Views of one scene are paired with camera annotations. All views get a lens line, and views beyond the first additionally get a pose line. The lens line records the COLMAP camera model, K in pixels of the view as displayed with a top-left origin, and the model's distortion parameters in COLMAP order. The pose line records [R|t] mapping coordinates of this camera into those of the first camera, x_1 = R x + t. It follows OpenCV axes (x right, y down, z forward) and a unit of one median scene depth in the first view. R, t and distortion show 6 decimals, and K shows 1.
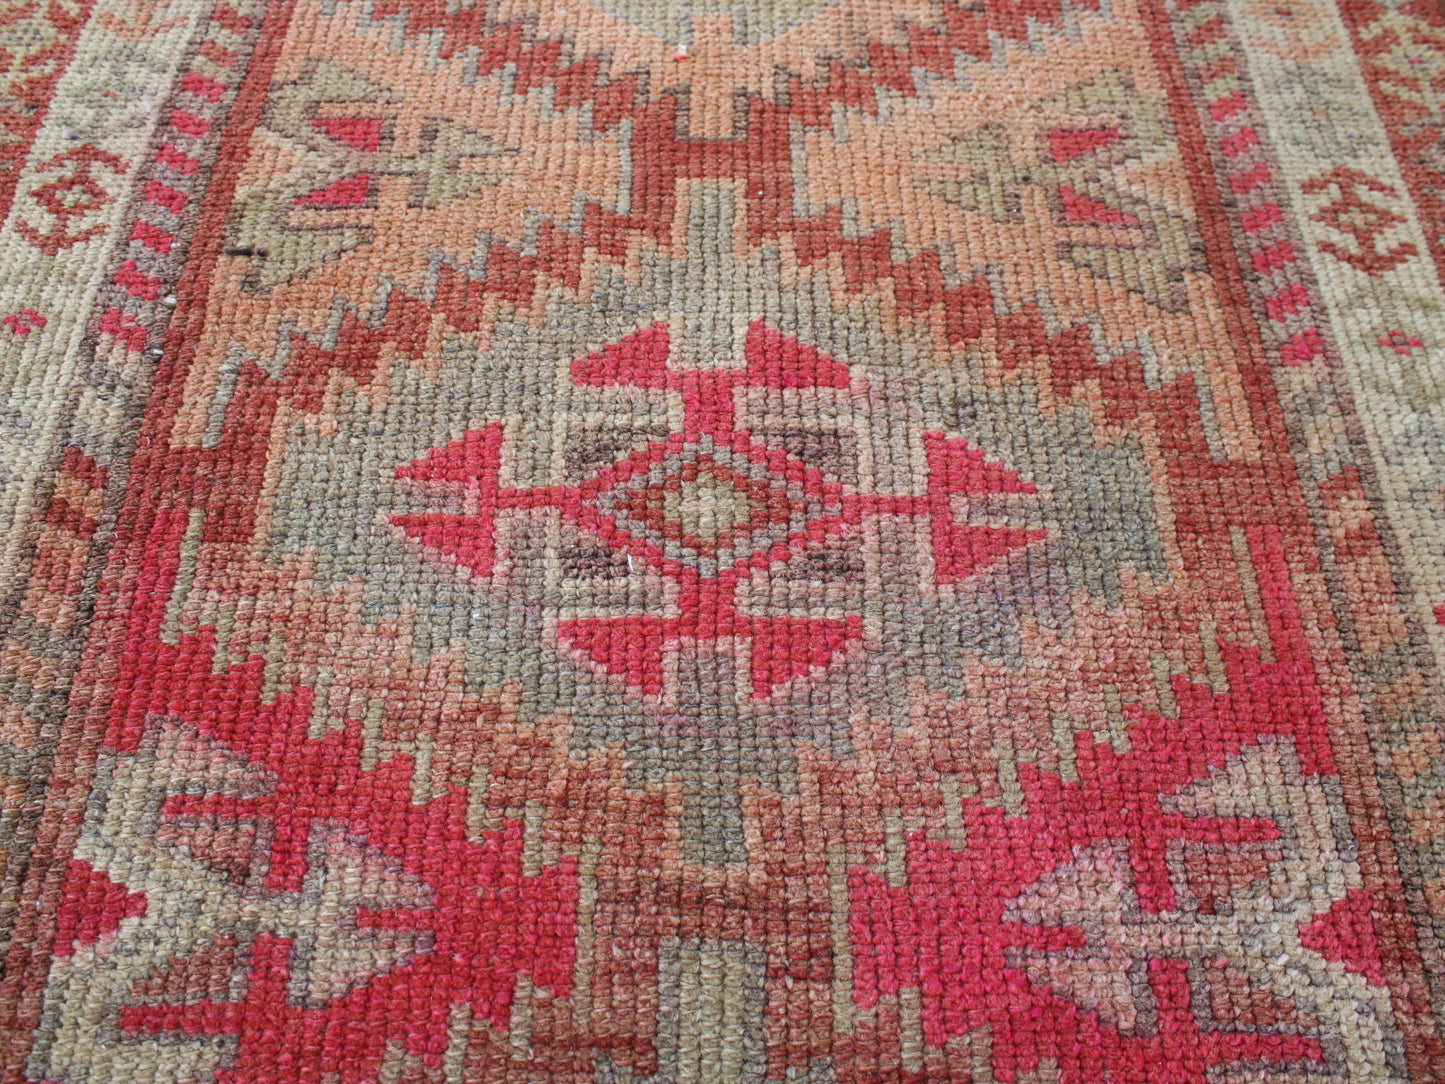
lens RADIAL K [[1342.2, 0, 728.4], [0, 1342.2, 528.0], [0, 0, 1]] dist [-0.174855, 0.156877]
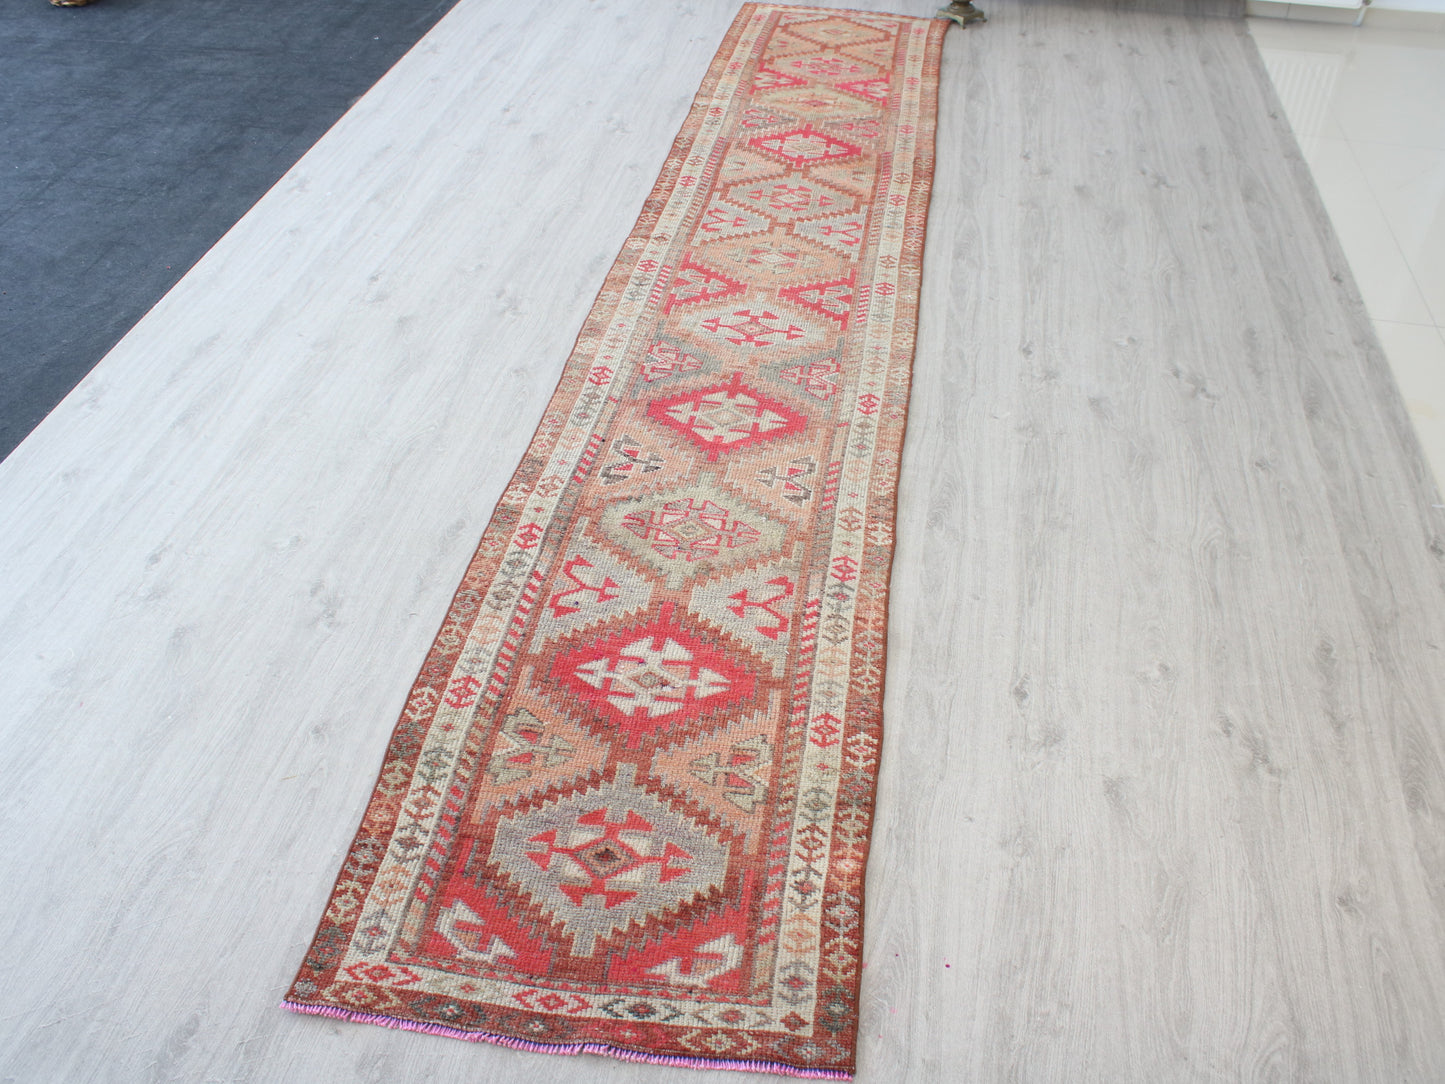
lens RADIAL K [[1359.5, 0, 727.9], [0, 1359.5, 527.5], [0, 0, 1]] dist [-0.171613, 0.154284]
pose [[0.987181, 0.110880, -0.114803, 0.630324], [-0.143501, 0.931473, -0.334315, 5.275492], [0.069867, 0.346503, 0.935443, -5.613660]]
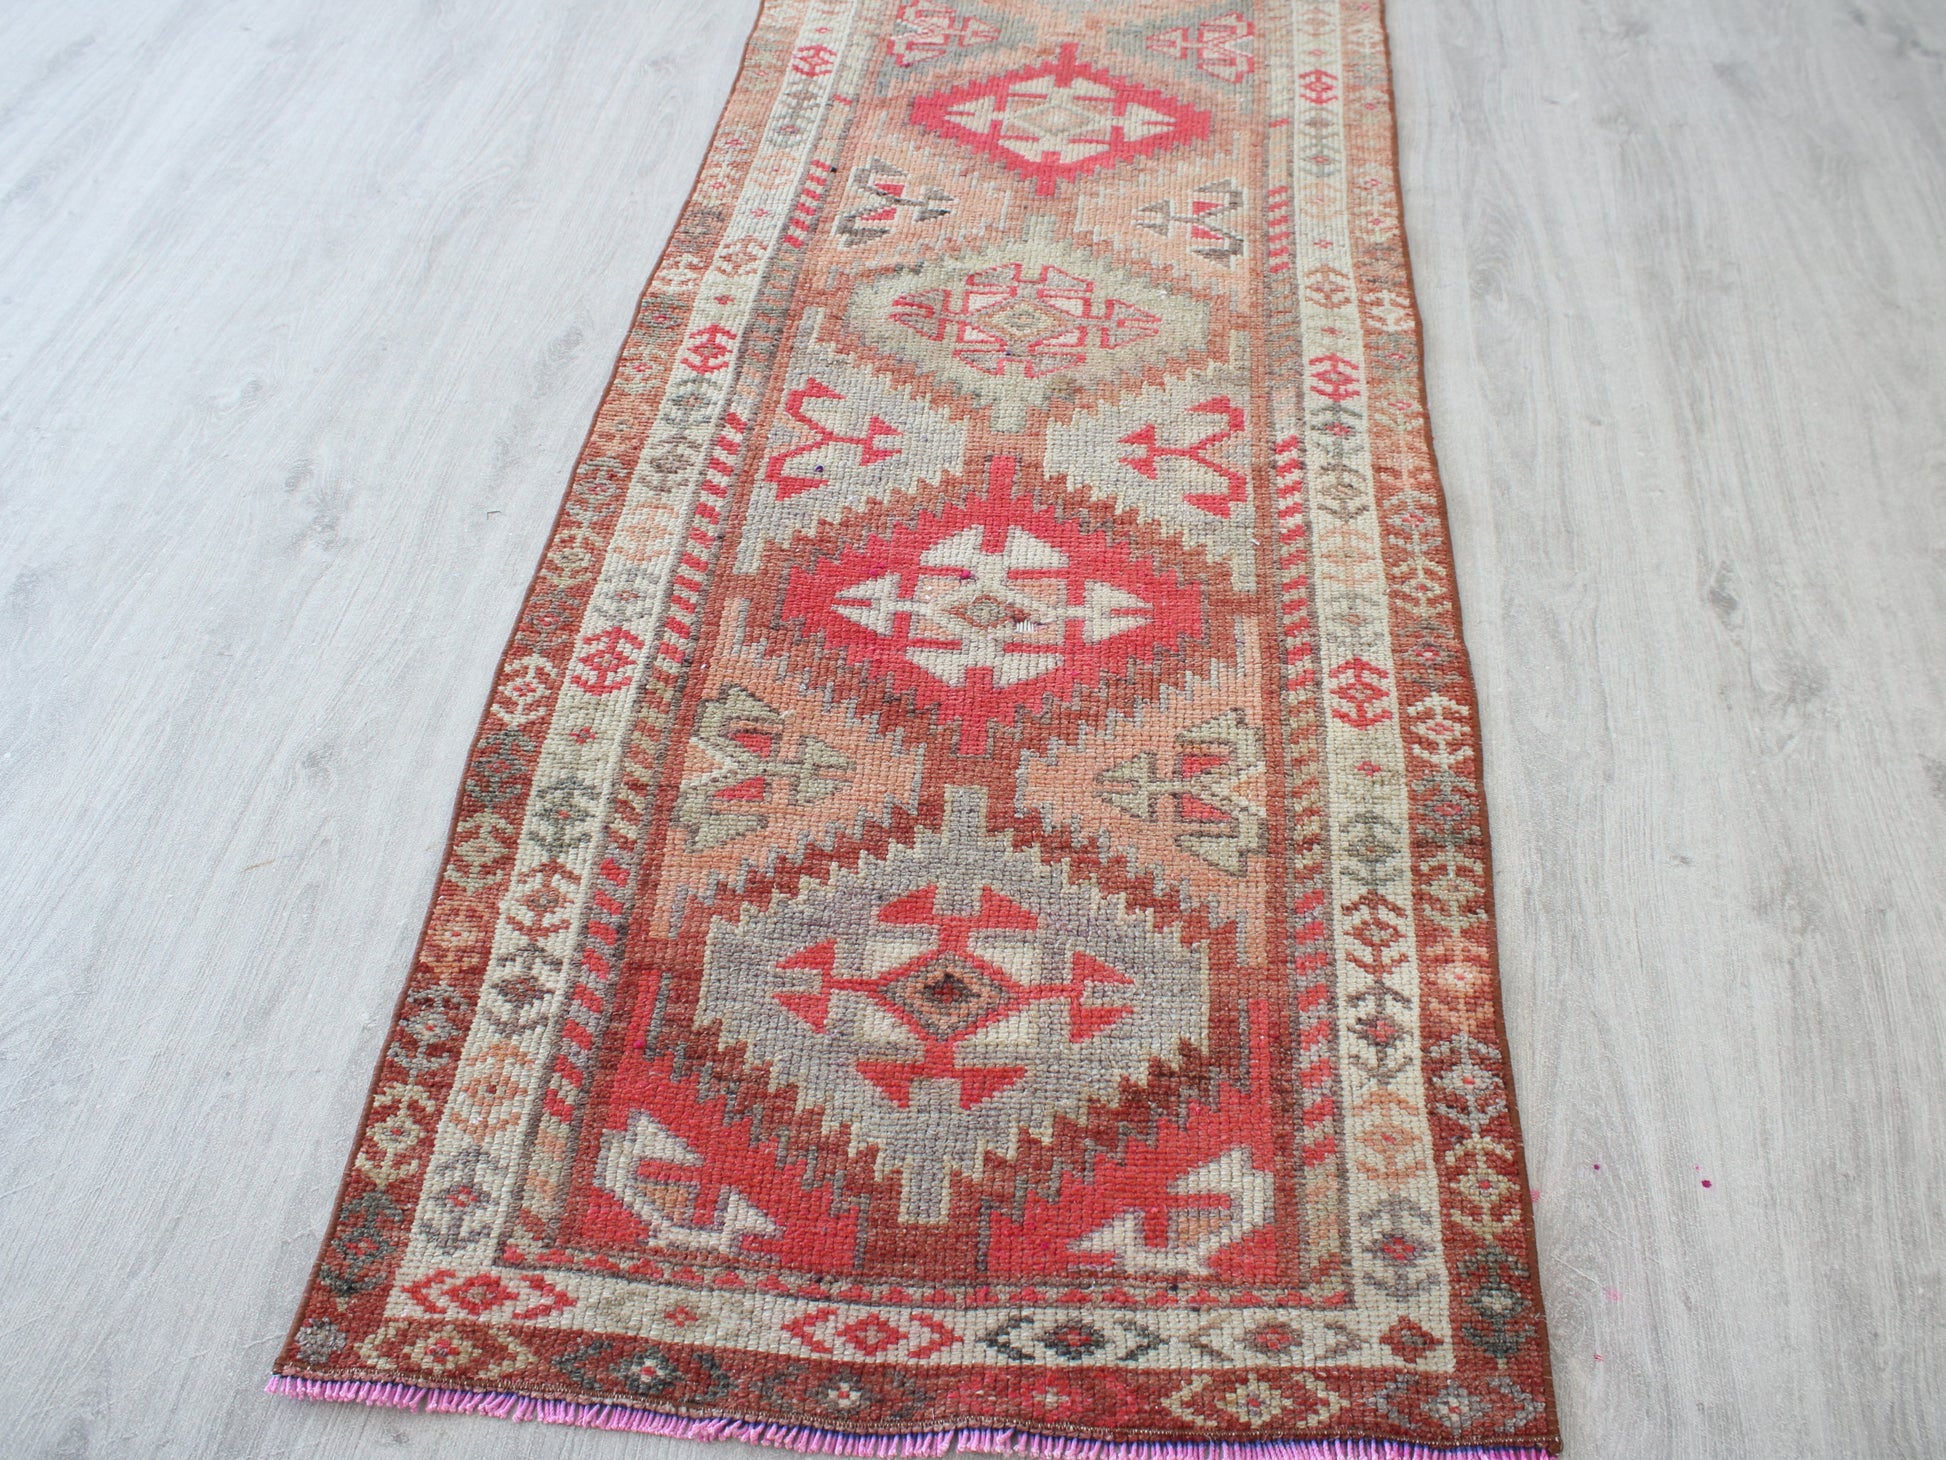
lens RADIAL K [[1830.9, 0, 980.3], [0, 1830.9, 710.4], [0, 0, 1]] dist [-0.171613, 0.154284]
pose [[0.994637, 0.069437, -0.076649, 0.195339], [-0.082702, 0.979006, -0.186302, 5.023846], [0.062104, 0.191642, 0.979498, -4.295434]]
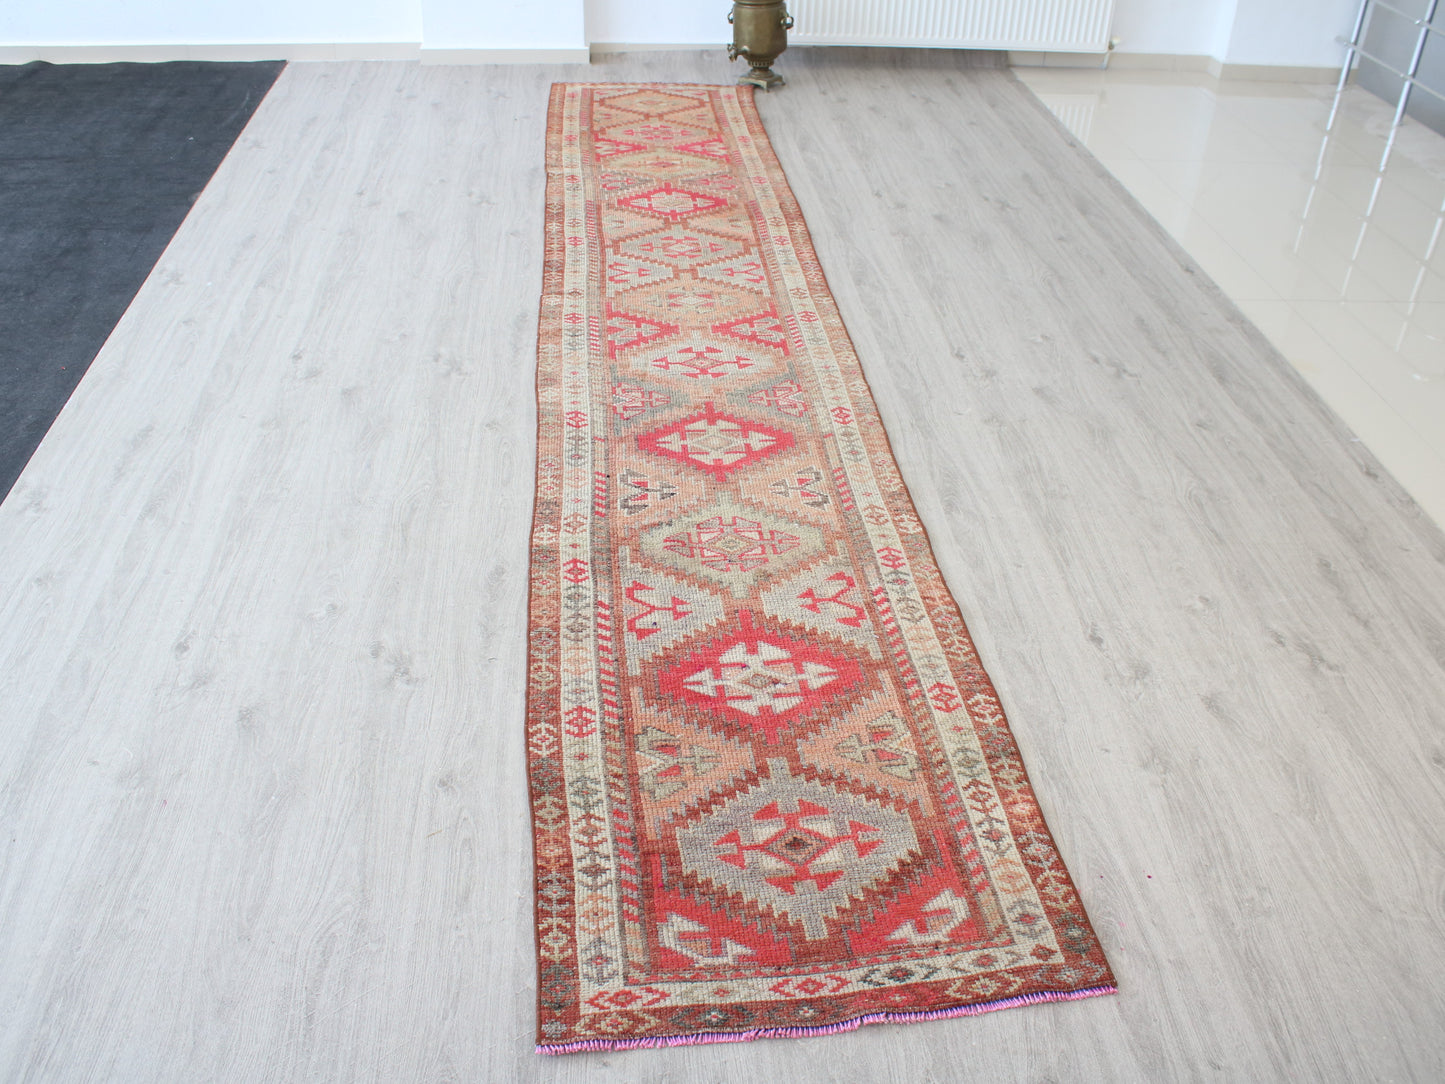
lens RADIAL K [[1359.5, 0, 727.9], [0, 1359.5, 527.5], [0, 0, 1]] dist [-0.171613, 0.154284]
pose [[0.994176, -0.028531, 0.103928, -0.502610], [0.069789, 0.905264, -0.419079, 5.649204], [-0.082125, 0.423891, 0.901982, -5.520059]]
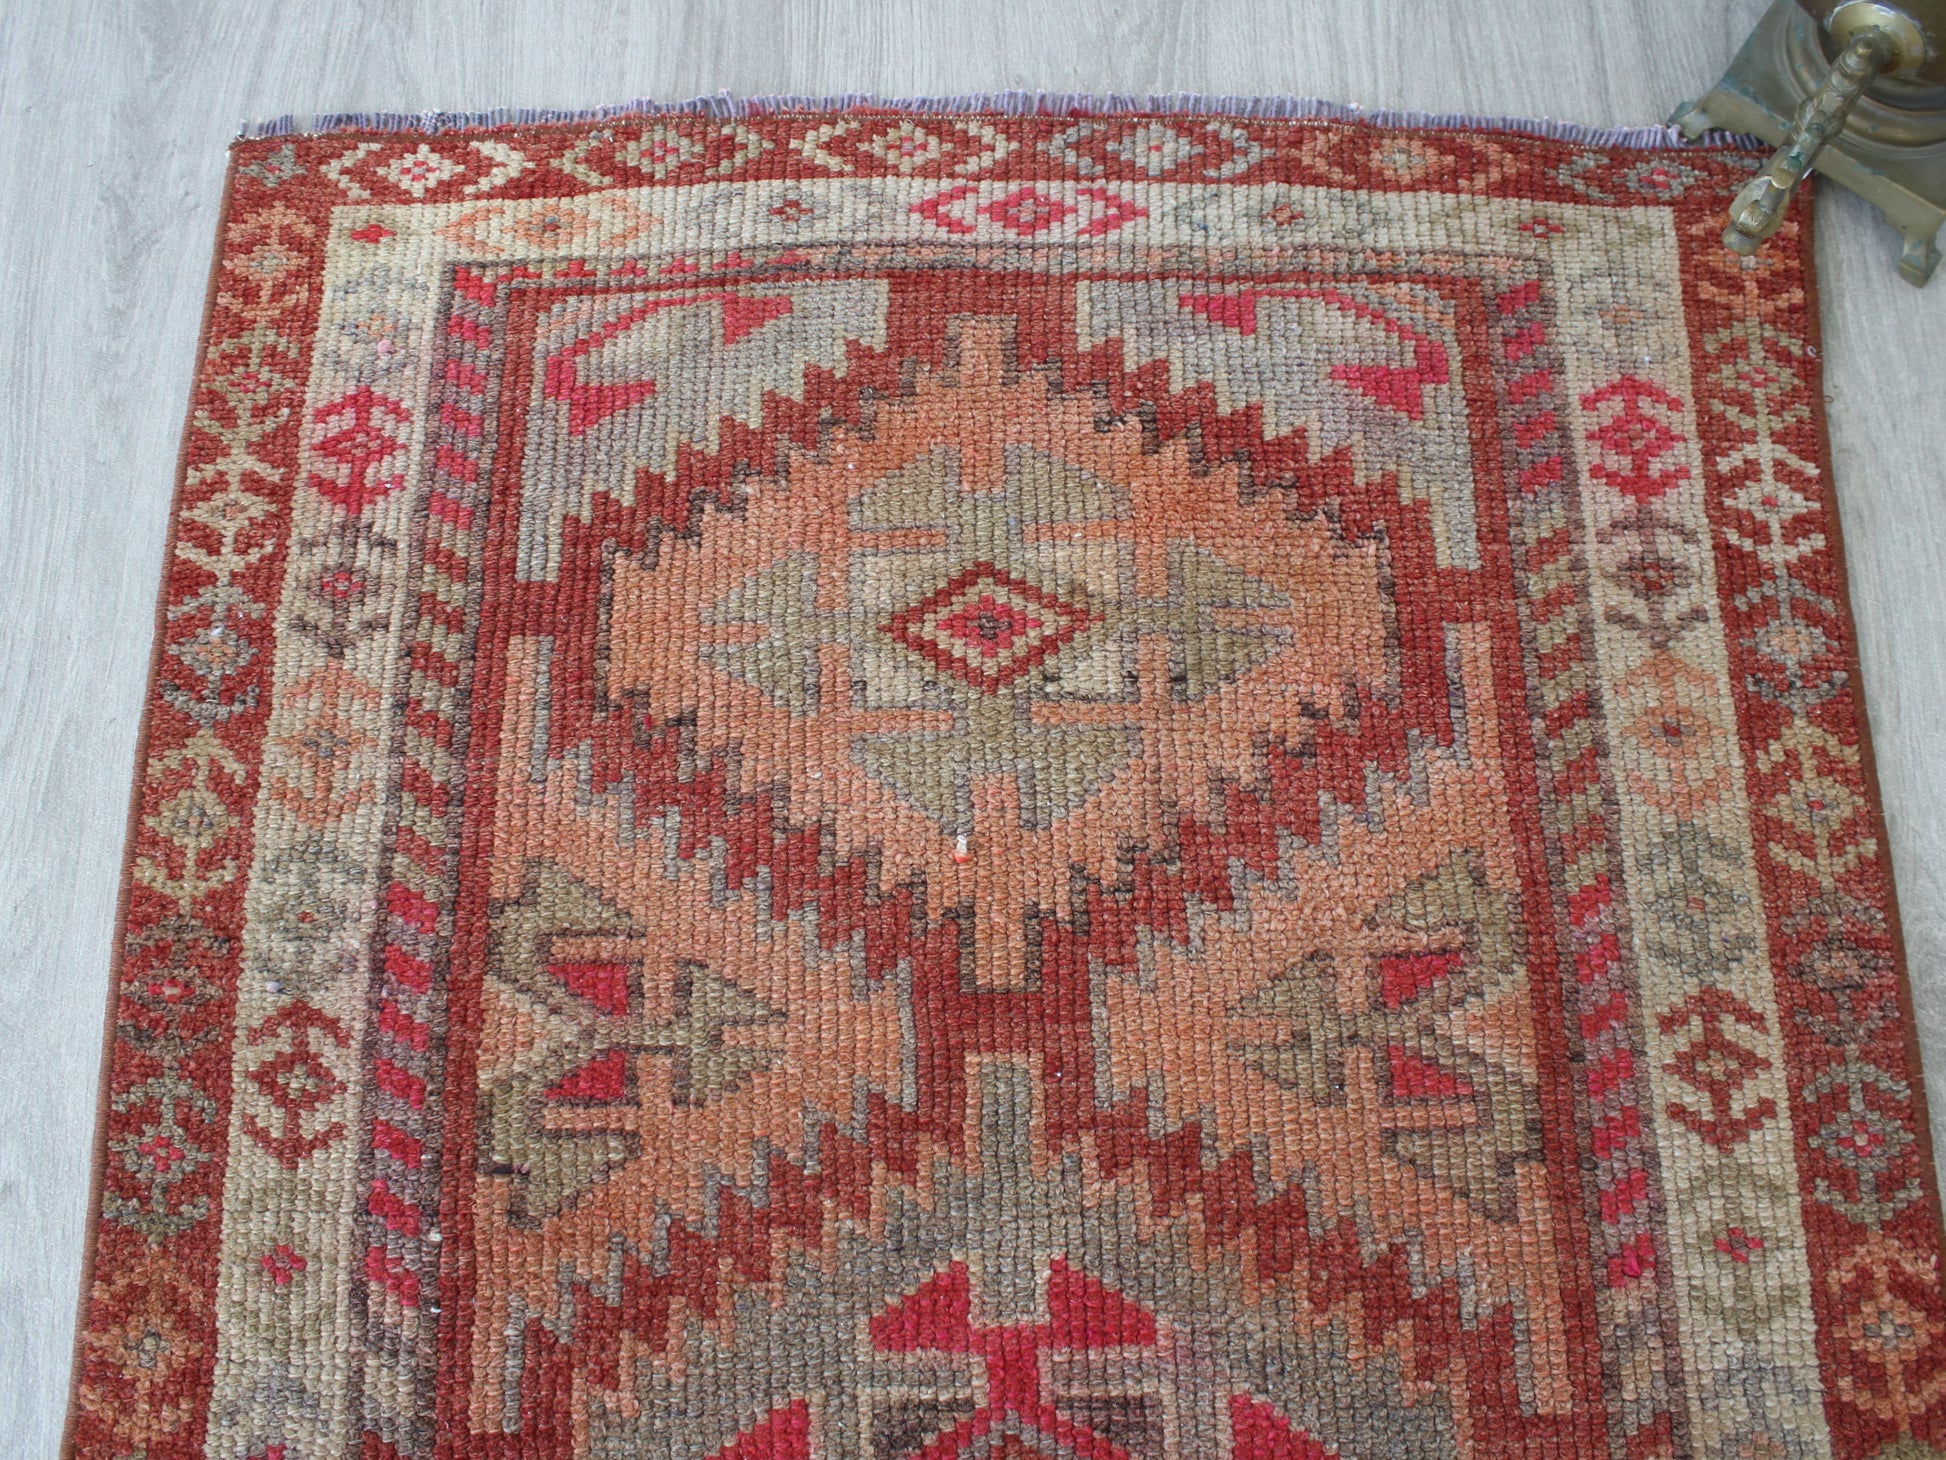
lens RADIAL K [[1830.9, 0, 980.3], [0, 1830.9, 710.4], [0, 0, 1]] dist [-0.171613, 0.154284]
pose [[0.999456, -0.031770, -0.008906, -0.010954], [0.032982, 0.969469, 0.242984, -0.837090], [0.000915, -0.243146, 0.969989, -0.156142]]
